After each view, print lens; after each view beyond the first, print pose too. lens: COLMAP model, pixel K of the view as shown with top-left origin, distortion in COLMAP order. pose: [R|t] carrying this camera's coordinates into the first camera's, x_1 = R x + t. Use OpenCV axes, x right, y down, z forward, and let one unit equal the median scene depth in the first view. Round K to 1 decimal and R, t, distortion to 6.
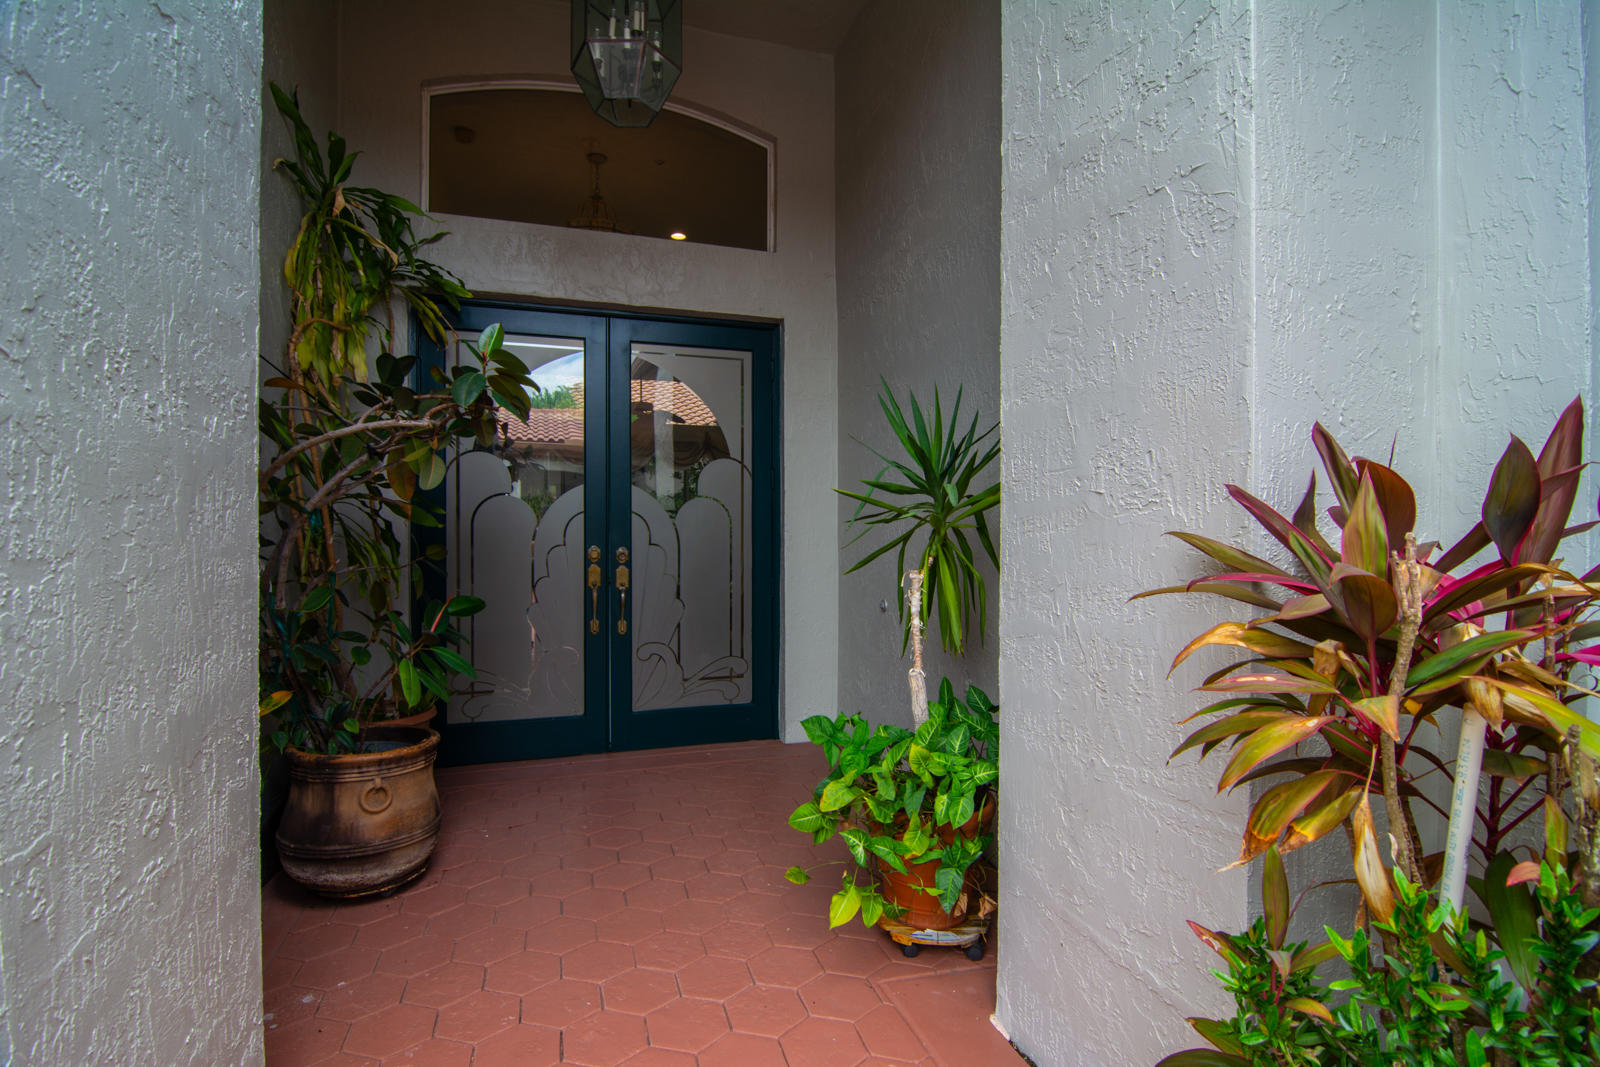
lens RADIAL K [[795.5, 0, 807.7], [0, 795.5, 535.7], [0, 0, 1]] dist [-0.016262, -0.002006]
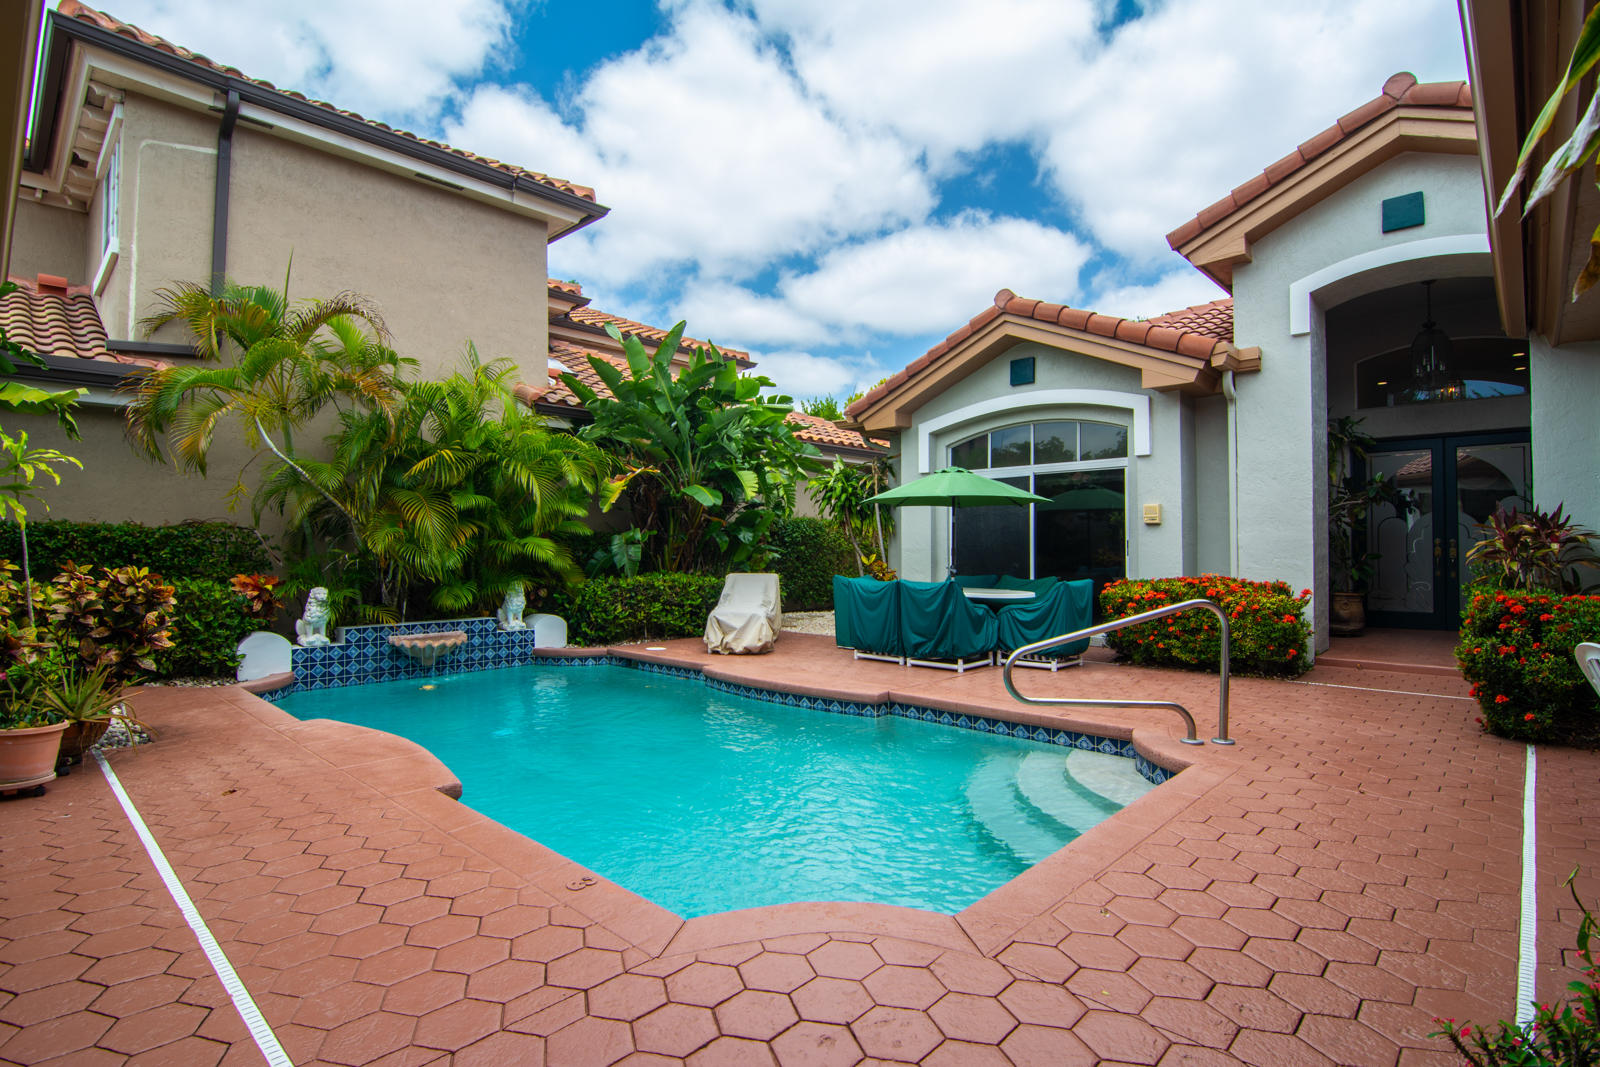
lens RADIAL K [[795.5, 0, 807.3], [0, 795.5, 529.7], [0, 0, 1]] dist [-0.016262, -0.002006]
pose [[0.504183, -0.013933, -0.863485, 0.850100], [-0.001622, 0.999853, -0.017081, 0.032938], [0.863596, 0.010013, 0.504086, -1.881608]]
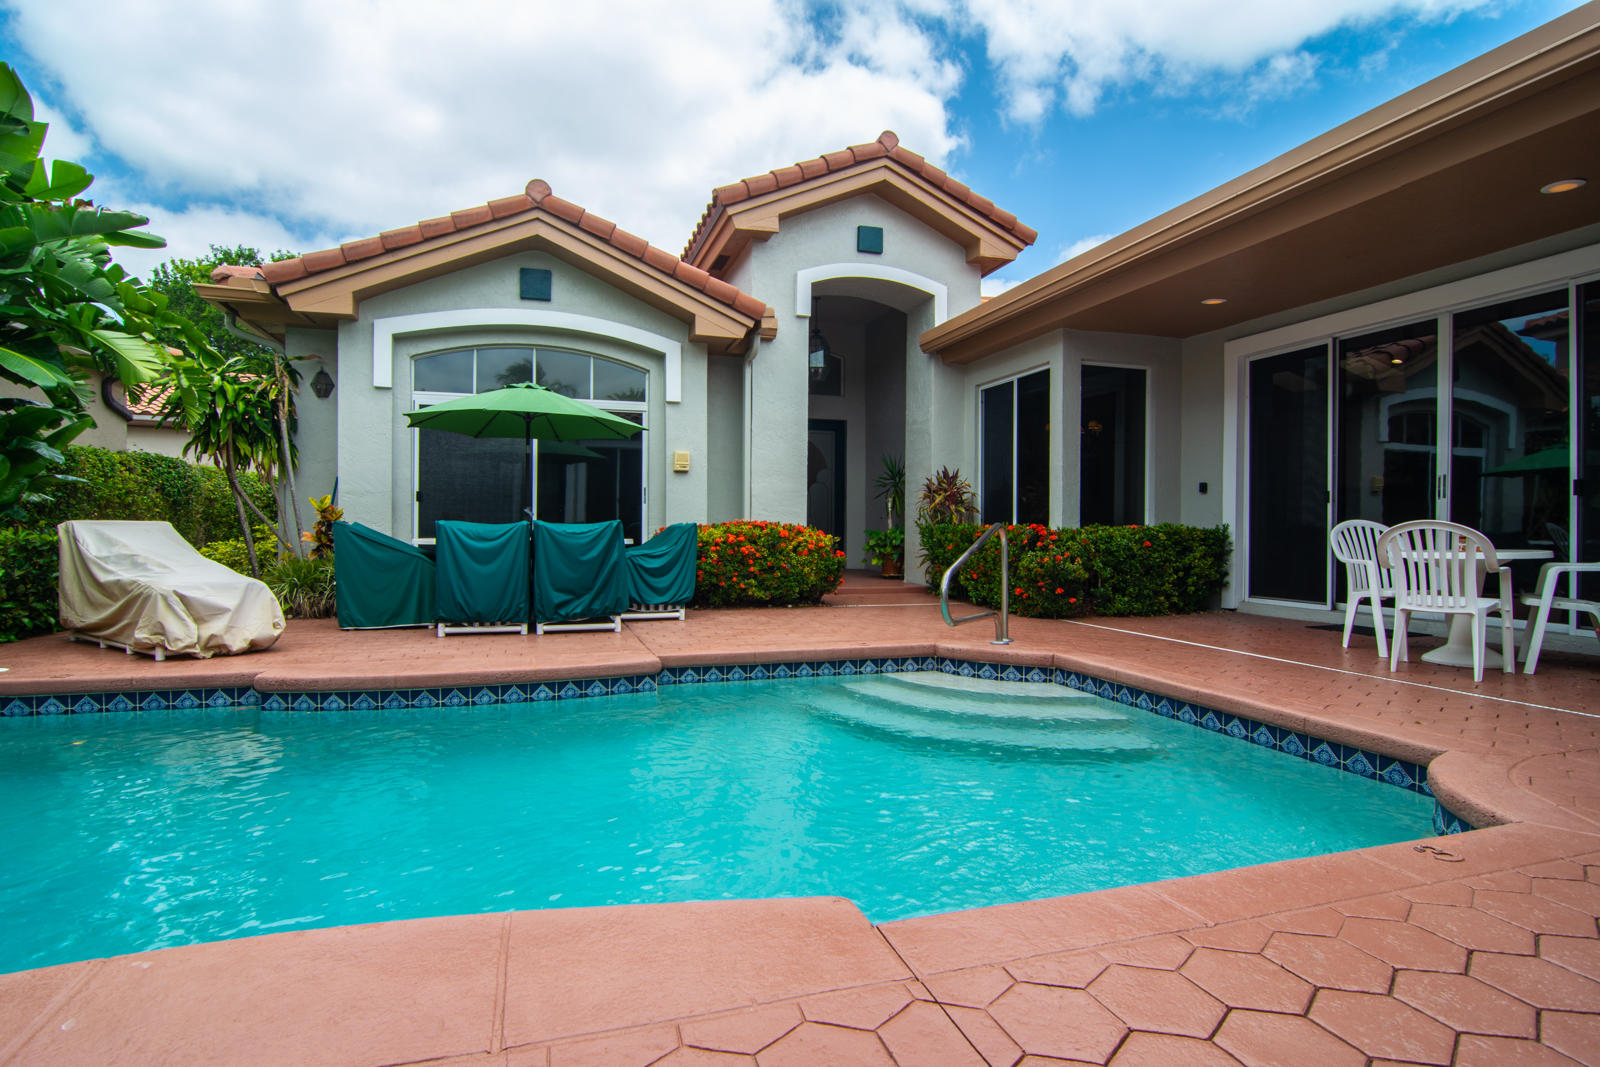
lens RADIAL K [[795.5, 0, 801.5], [0, 795.5, 541.6], [0, 0, 1]] dist [-0.016262, -0.002006]
pose [[0.999766, 0.011354, 0.018388, -0.275870], [-0.011700, 0.999755, 0.018806, 0.128939], [-0.018170, -0.019017, 0.999654, -2.180283]]
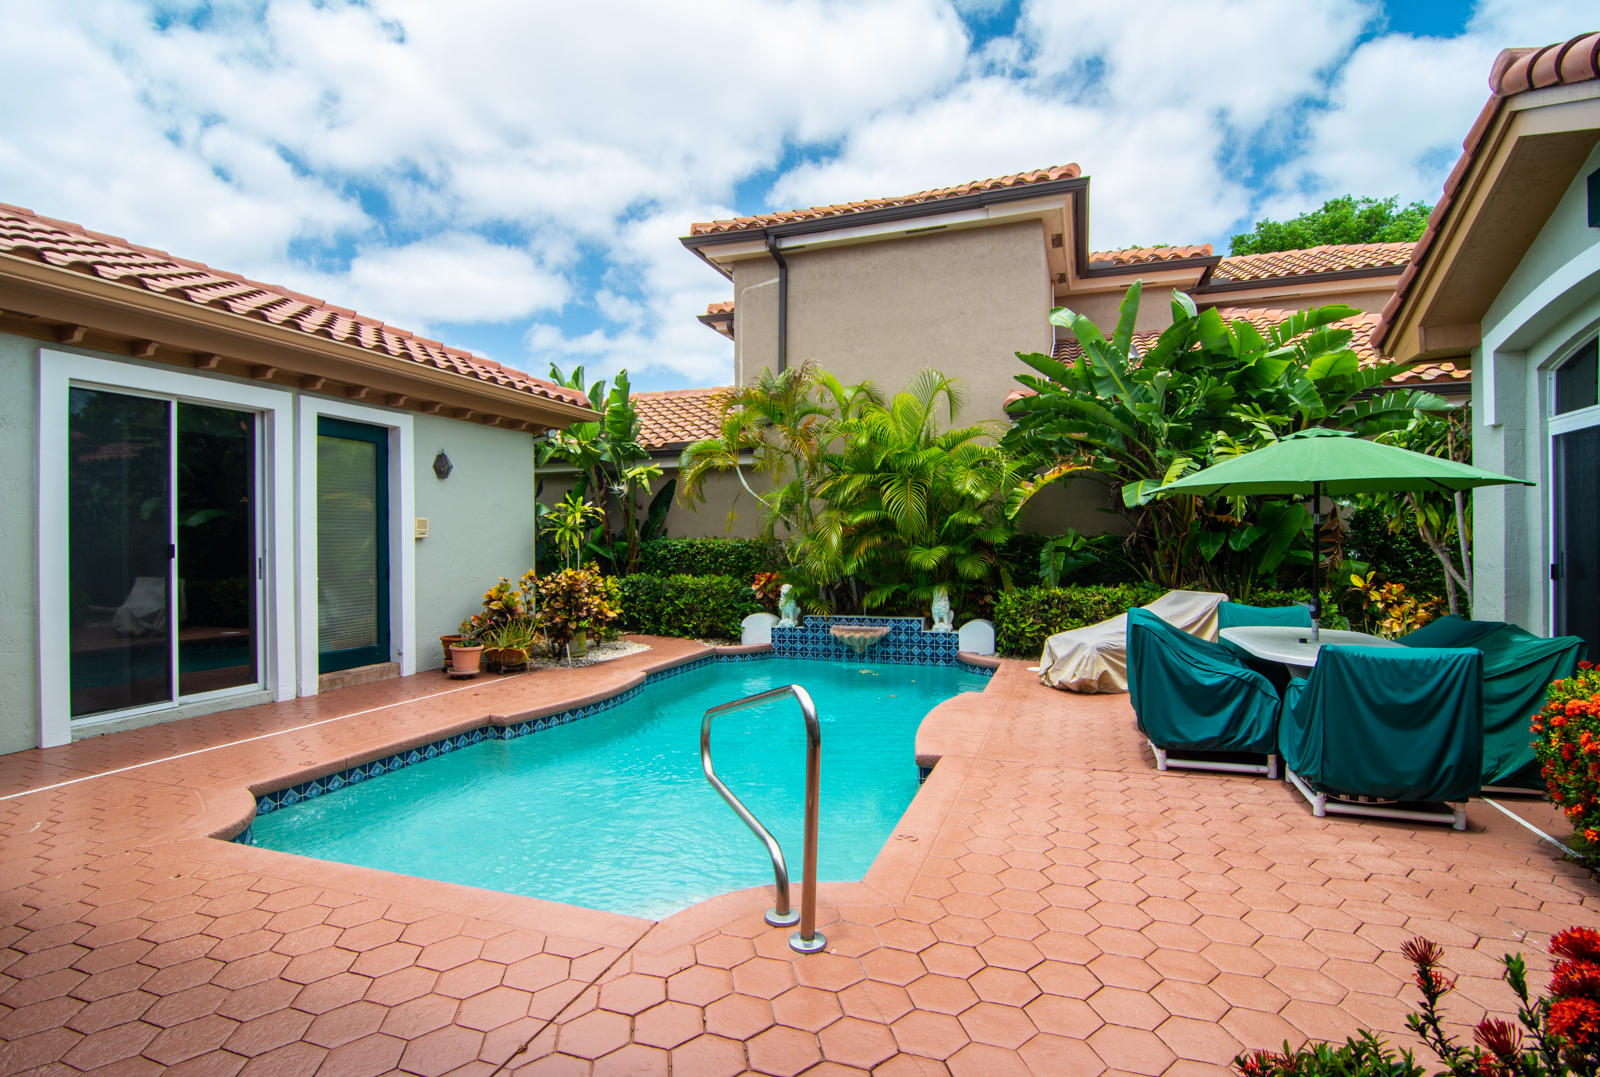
lens RADIAL K [[795.5, 0, 796.9], [0, 795.5, 537.0], [0, 0, 1]] dist [-0.016262, -0.002006]
pose [[-0.600552, 0.007275, -0.799553, 0.677696], [0.009928, 0.999949, 0.001641, -0.017836], [0.799524, -0.006952, -0.600594, -0.324123]]
